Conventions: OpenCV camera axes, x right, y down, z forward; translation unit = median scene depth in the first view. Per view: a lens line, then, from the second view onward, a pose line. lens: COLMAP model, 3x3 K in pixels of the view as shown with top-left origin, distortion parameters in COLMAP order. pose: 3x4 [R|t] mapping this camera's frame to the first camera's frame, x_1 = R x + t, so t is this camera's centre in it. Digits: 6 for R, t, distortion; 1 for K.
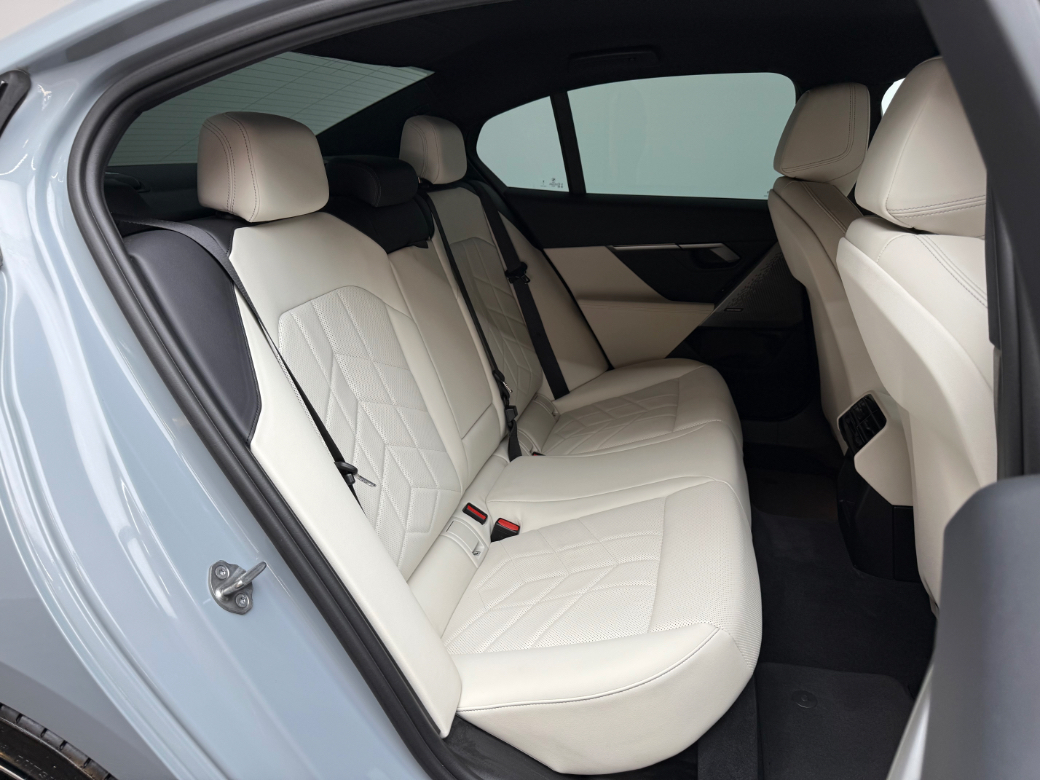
lens RADIAL K [[741.2, 0, 520.0], [0, 741.2, 390.0], [0, 0, 1]] dist [0.084942, -0.127435]
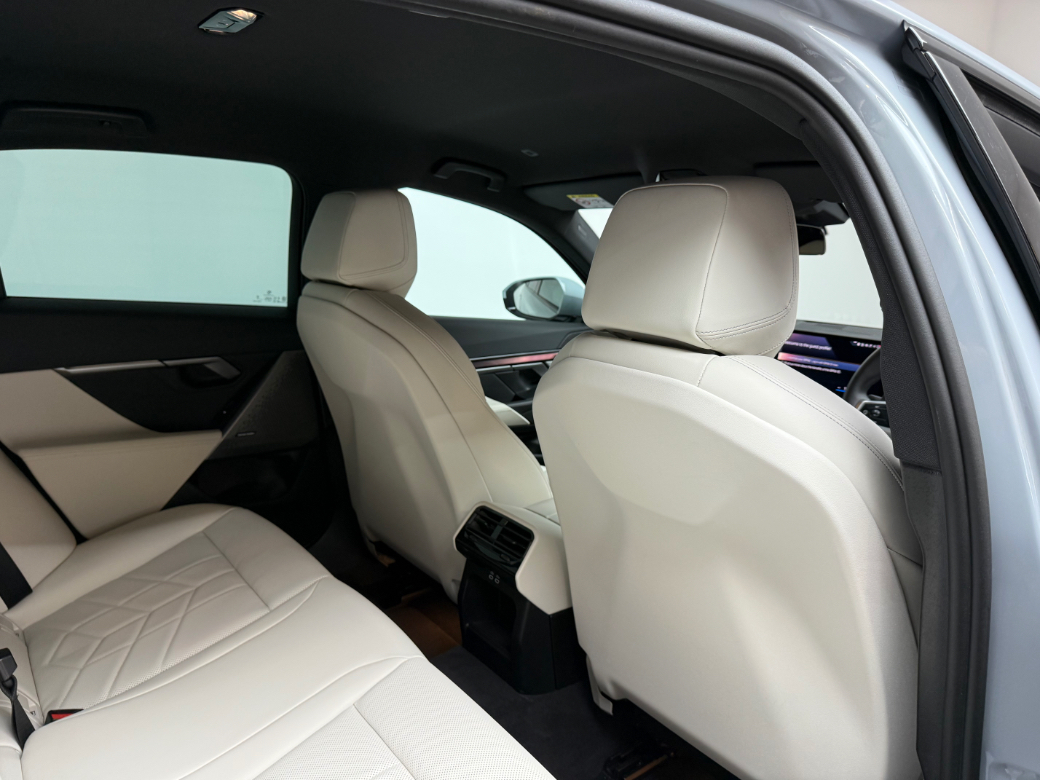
lens RADIAL K [[741.2, 0, 520.0], [0, 741.2, 390.0], [0, 0, 1]] dist [0.084942, -0.127435]
pose [[0.622425, -0.093168, 0.777114, -0.165619], [0.187035, 0.981829, -0.032093, -0.071368], [-0.760003, 0.165323, 0.628541, 0.232736]]
